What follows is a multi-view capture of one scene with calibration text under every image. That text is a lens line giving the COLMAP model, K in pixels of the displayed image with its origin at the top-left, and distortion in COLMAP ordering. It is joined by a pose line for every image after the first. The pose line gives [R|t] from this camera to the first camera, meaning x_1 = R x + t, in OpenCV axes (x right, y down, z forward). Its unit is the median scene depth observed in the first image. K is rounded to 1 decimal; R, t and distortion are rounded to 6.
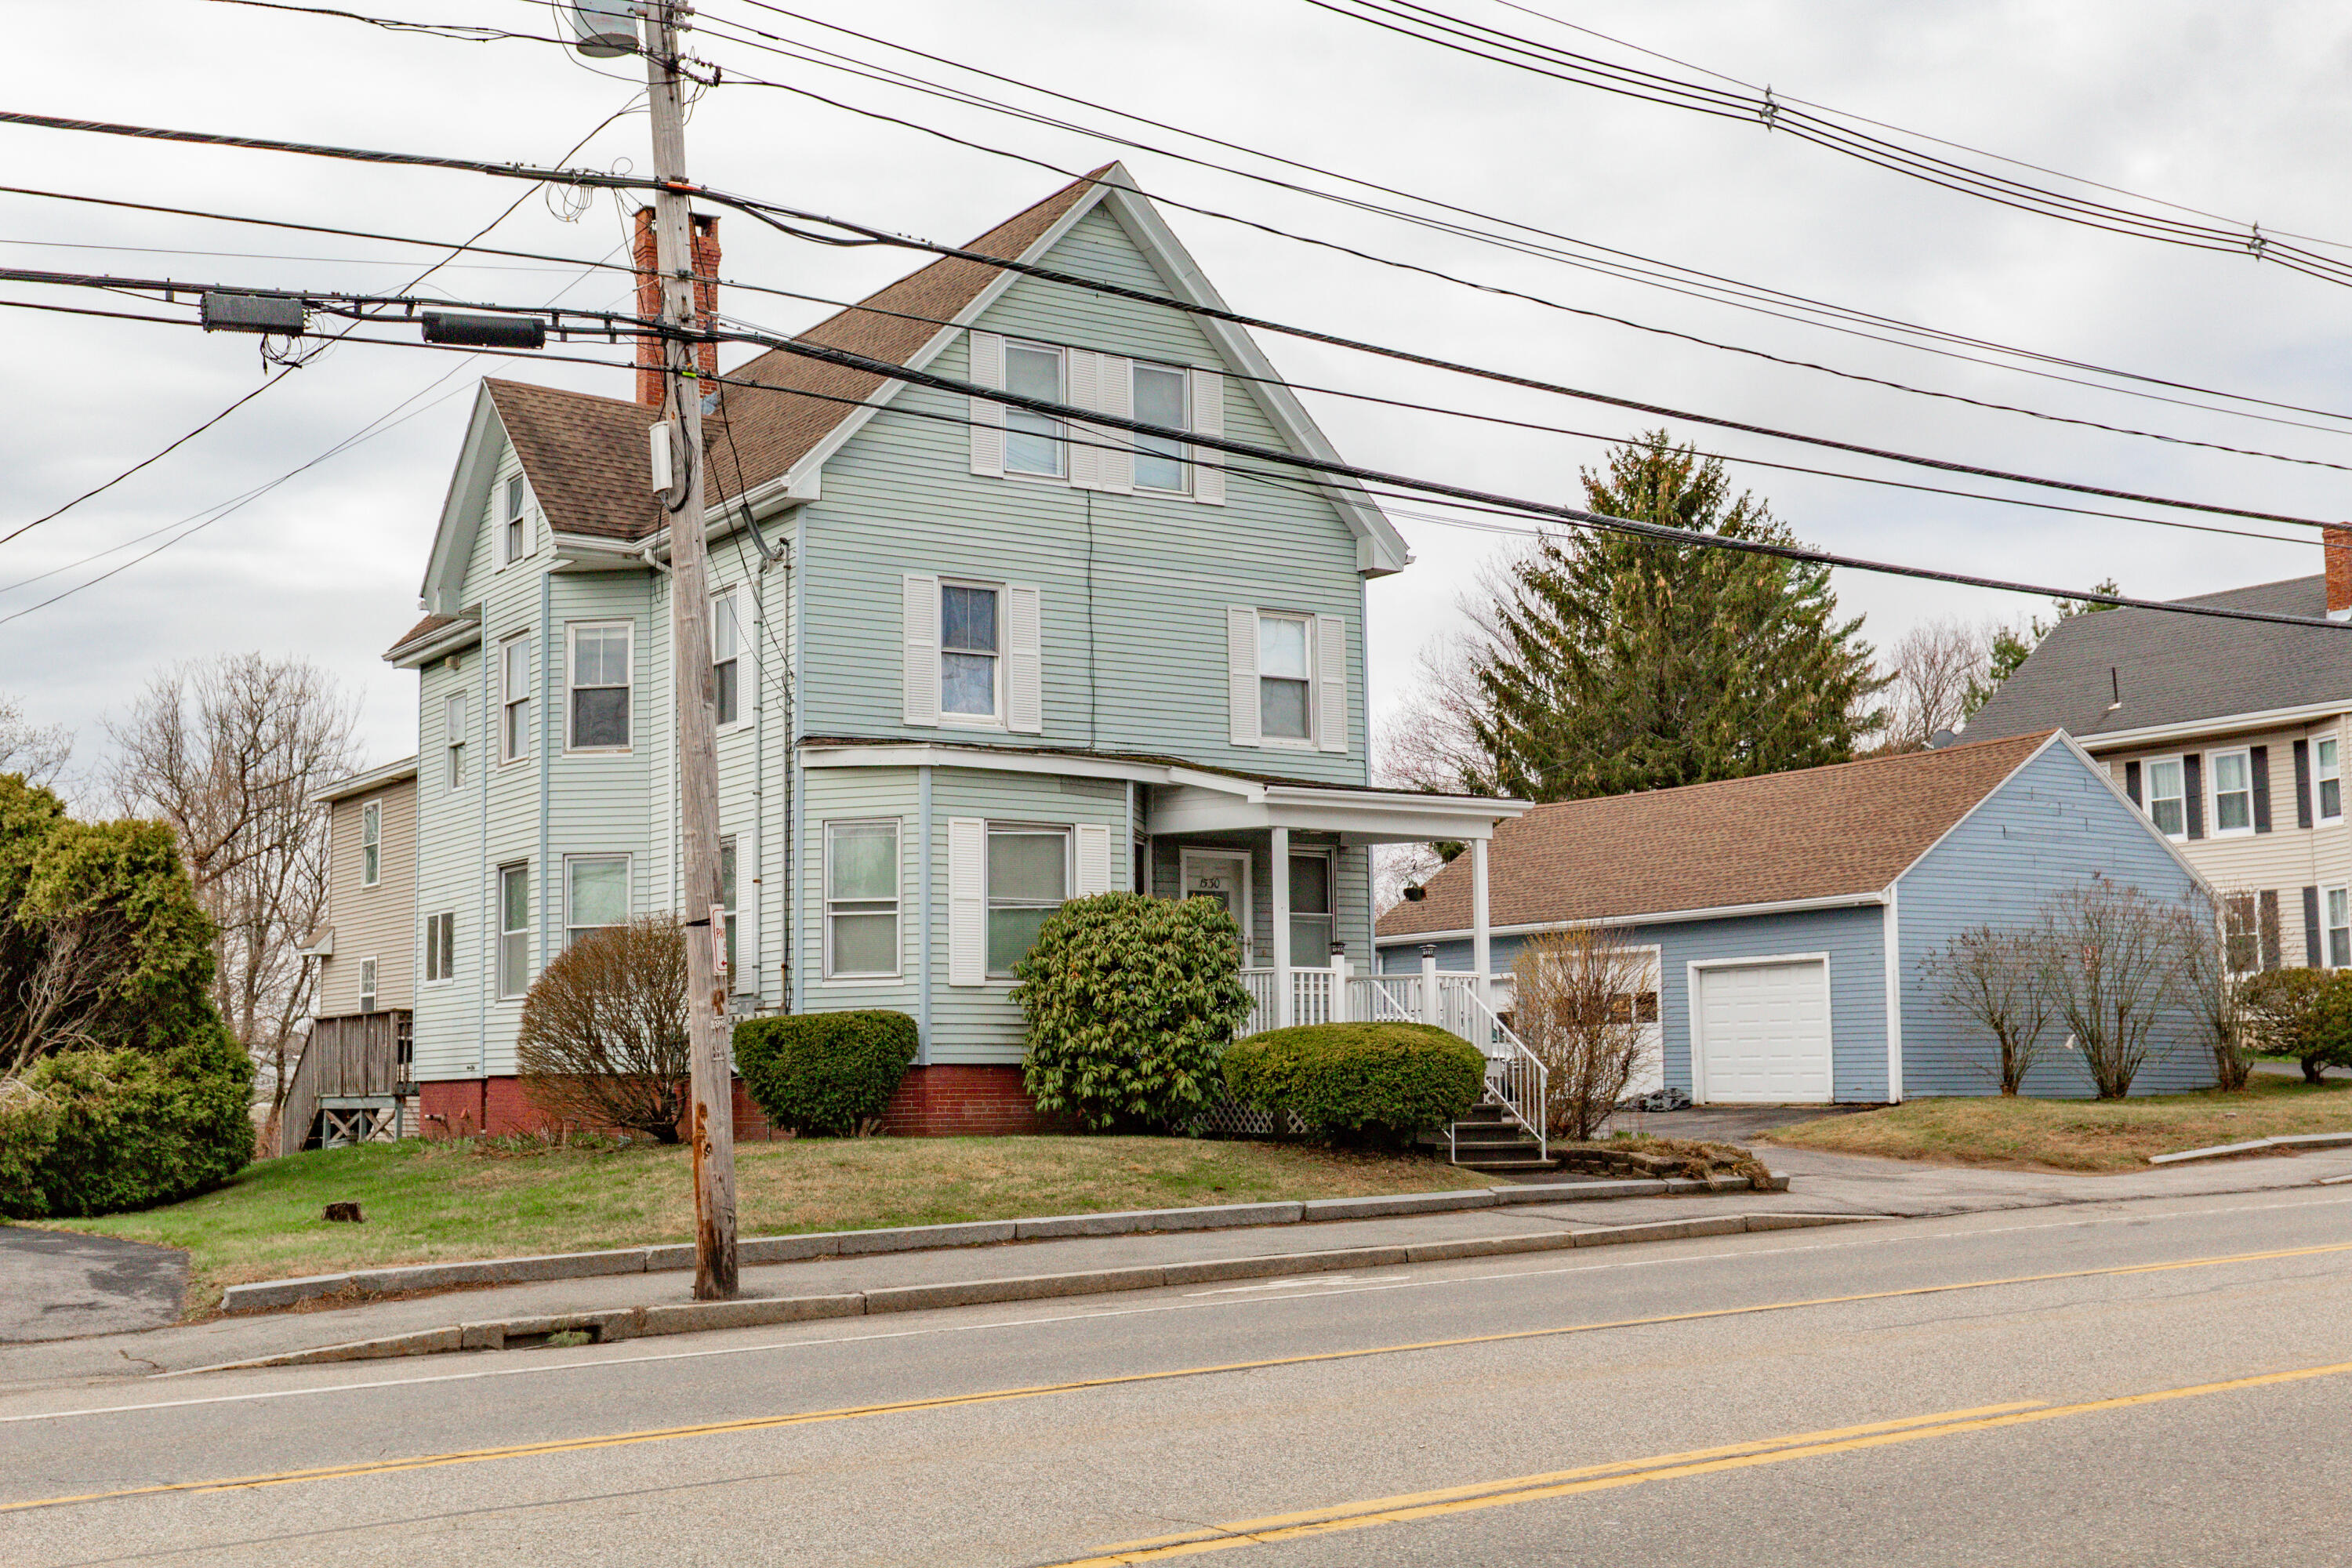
lens RADIAL K [[2791.1, 0, 1176.0], [0, 2791.1, 784.0], [0, 0, 1]] dist [-0.011509, -0.007329]
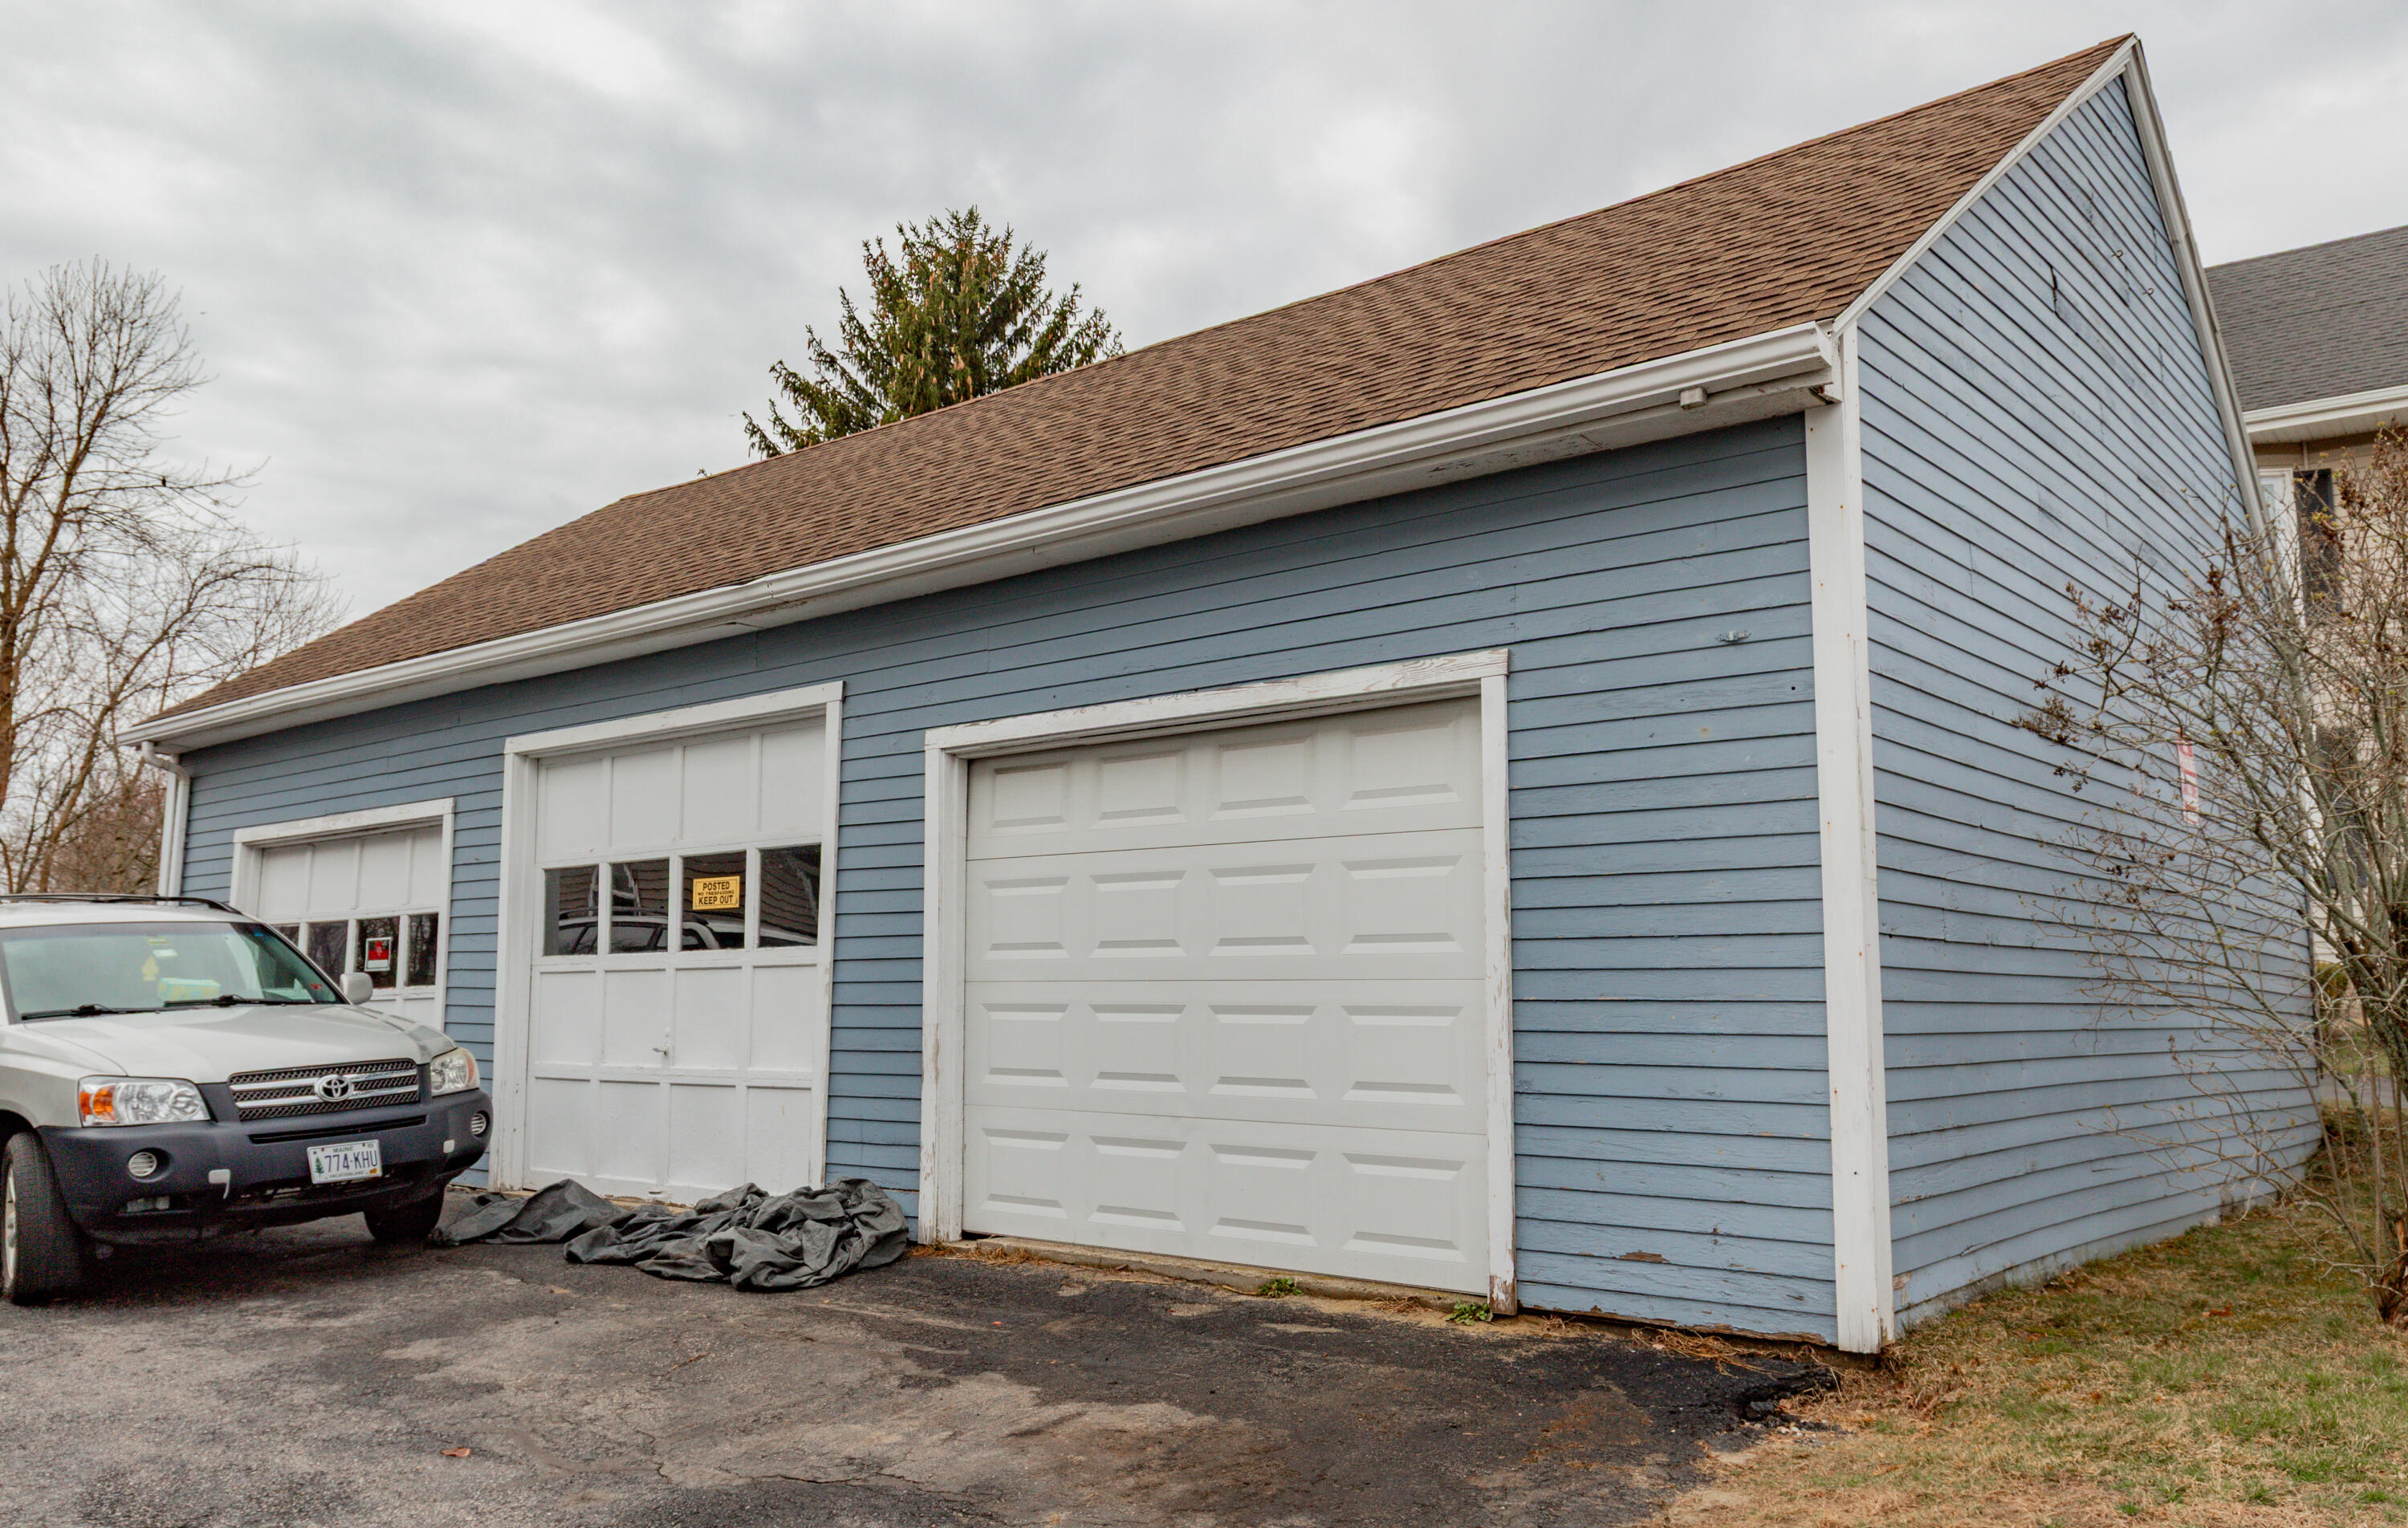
lens RADIAL K [[1833.7, 0, 1204.0], [0, 1833.7, 764.0], [0, 0, 1]] dist [0.045420, 0.000068]
pose [[0.955607, 0.049004, 0.290541, 0.155997], [-0.041765, 0.998644, -0.031068, 0.071555], [-0.291669, 0.017554, 0.956358, 0.811346]]
